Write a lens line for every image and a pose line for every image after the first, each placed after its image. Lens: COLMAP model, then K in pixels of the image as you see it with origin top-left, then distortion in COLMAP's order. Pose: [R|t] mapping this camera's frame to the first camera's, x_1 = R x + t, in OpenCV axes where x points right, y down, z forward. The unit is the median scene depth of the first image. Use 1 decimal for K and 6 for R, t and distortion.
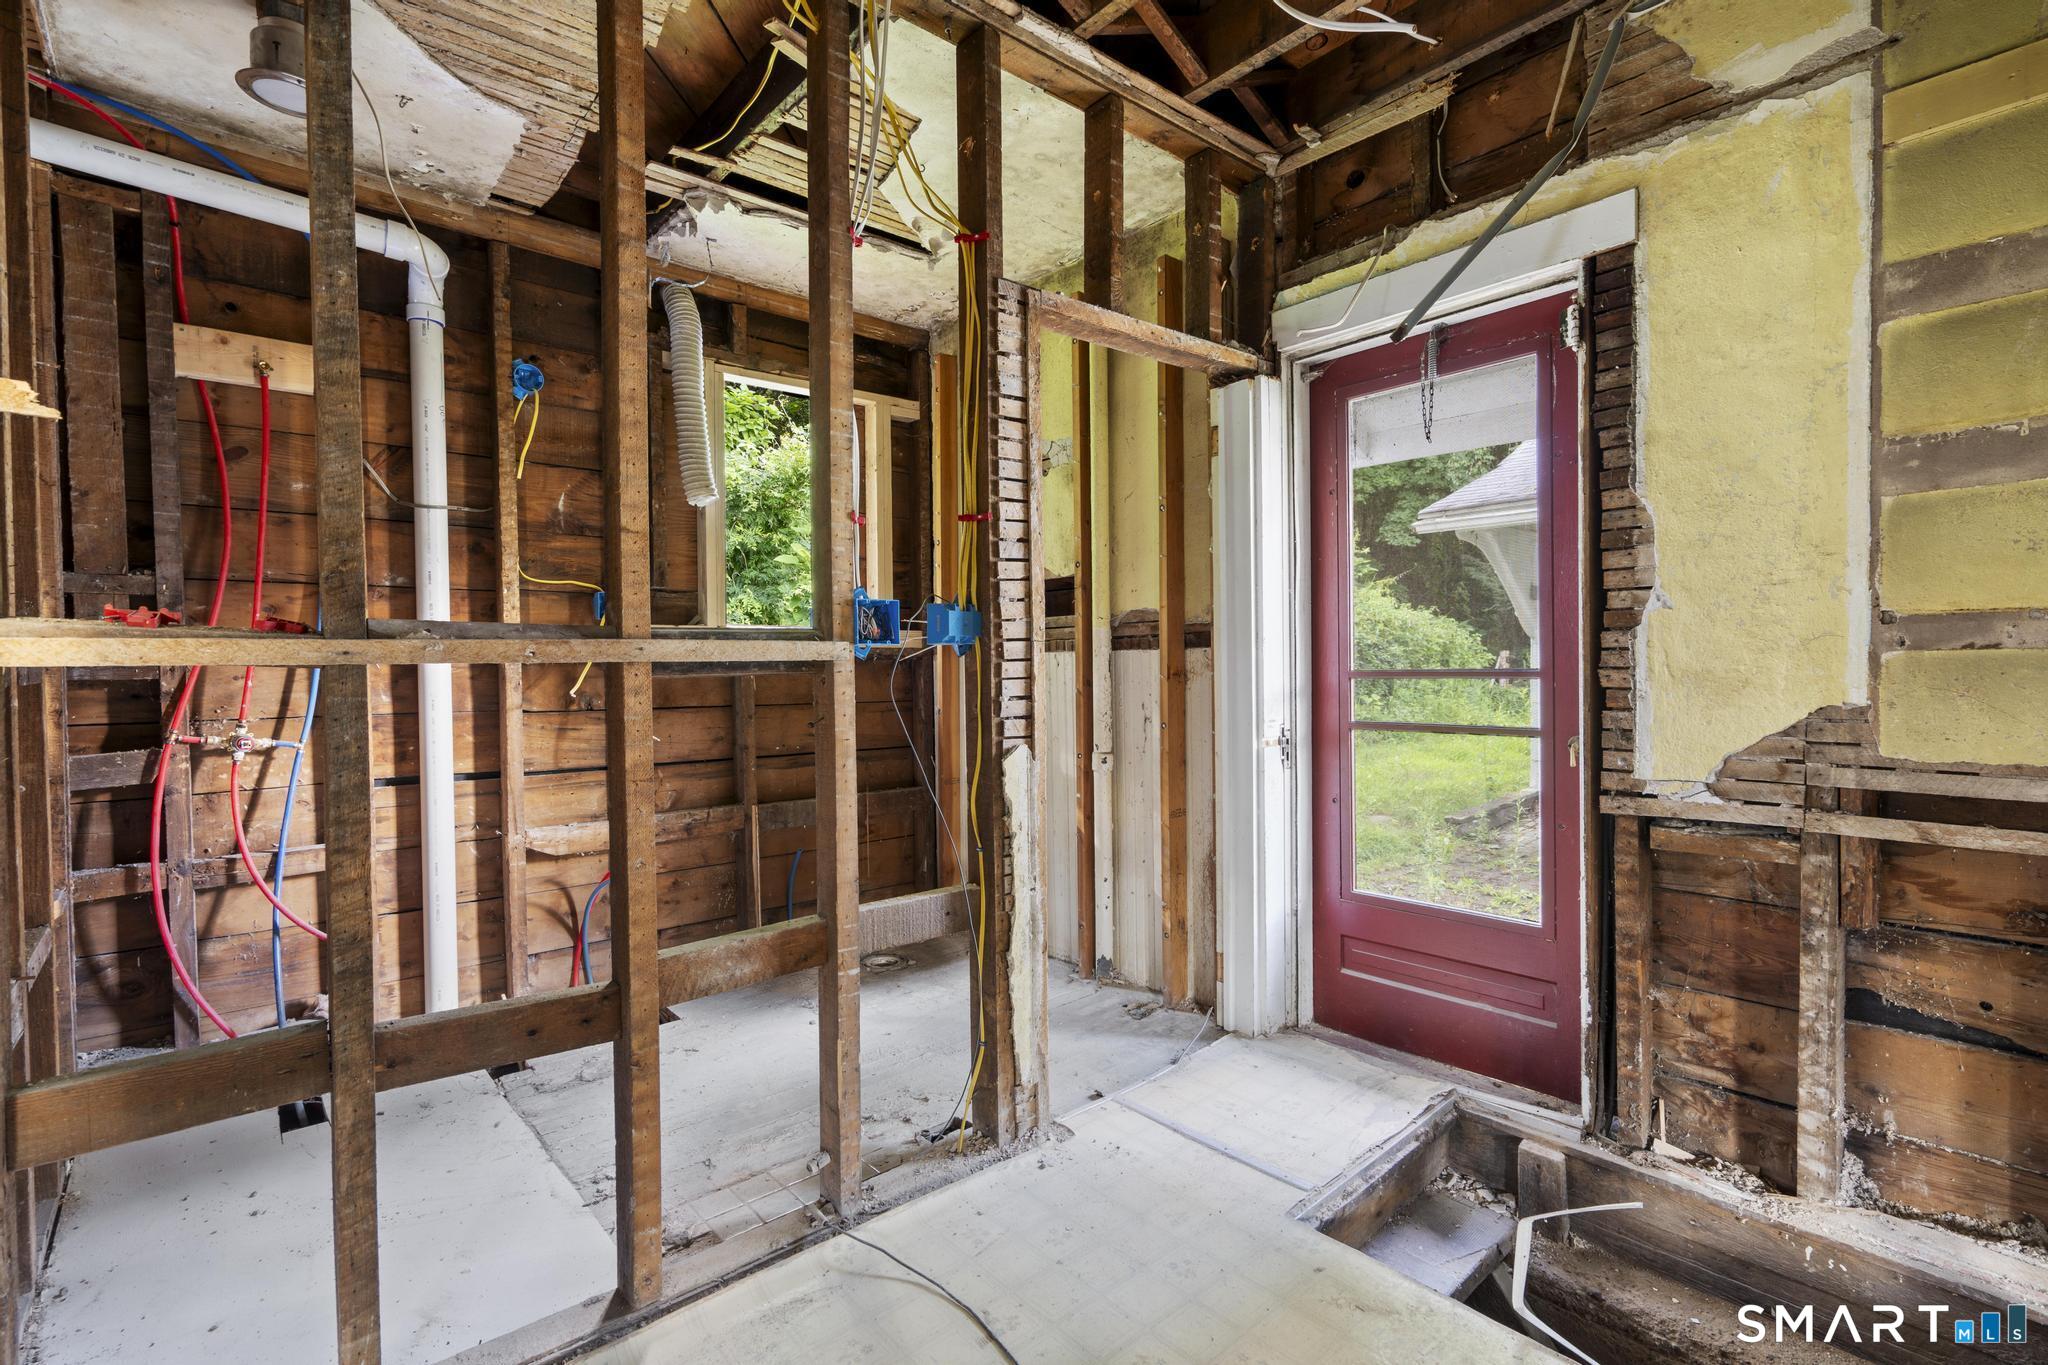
lens RADIAL K [[918.5, 0, 1035.1], [0, 918.5, 682.4], [0, 0, 1]] dist [-0.011153, 0.005493]
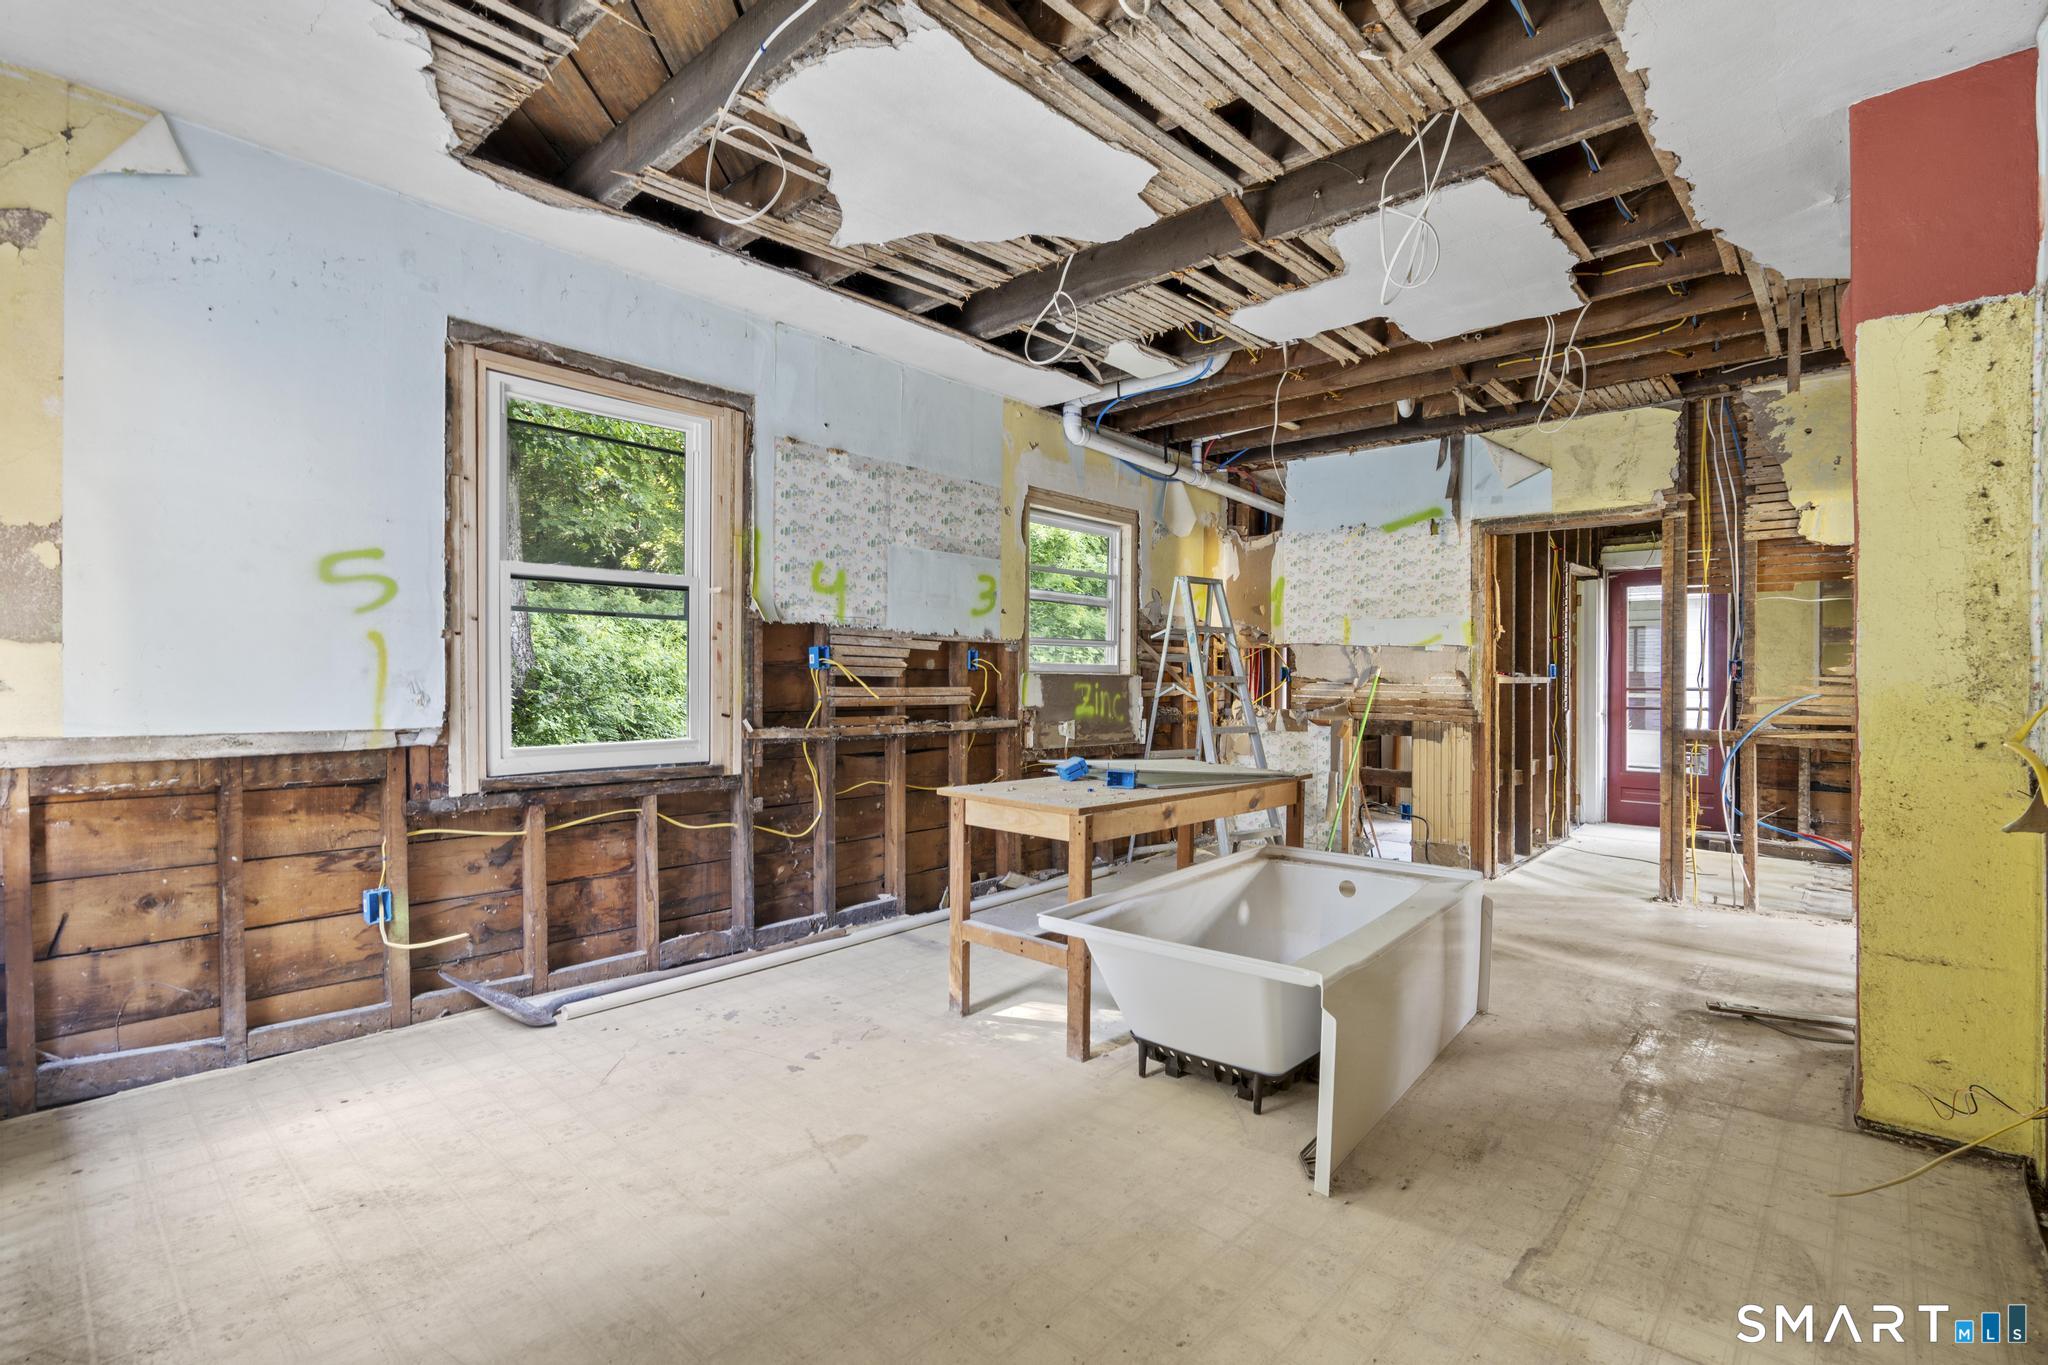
lens RADIAL K [[918.5, 0, 1010.7], [0, 918.5, 682.8], [0, 0, 1]] dist [-0.011153, 0.005493]
pose [[0.993628, 0.014613, 0.111761, -2.029021], [-0.013871, 0.999876, -0.007409, 0.020599], [-0.111856, 0.005812, 0.993707, -1.698057]]
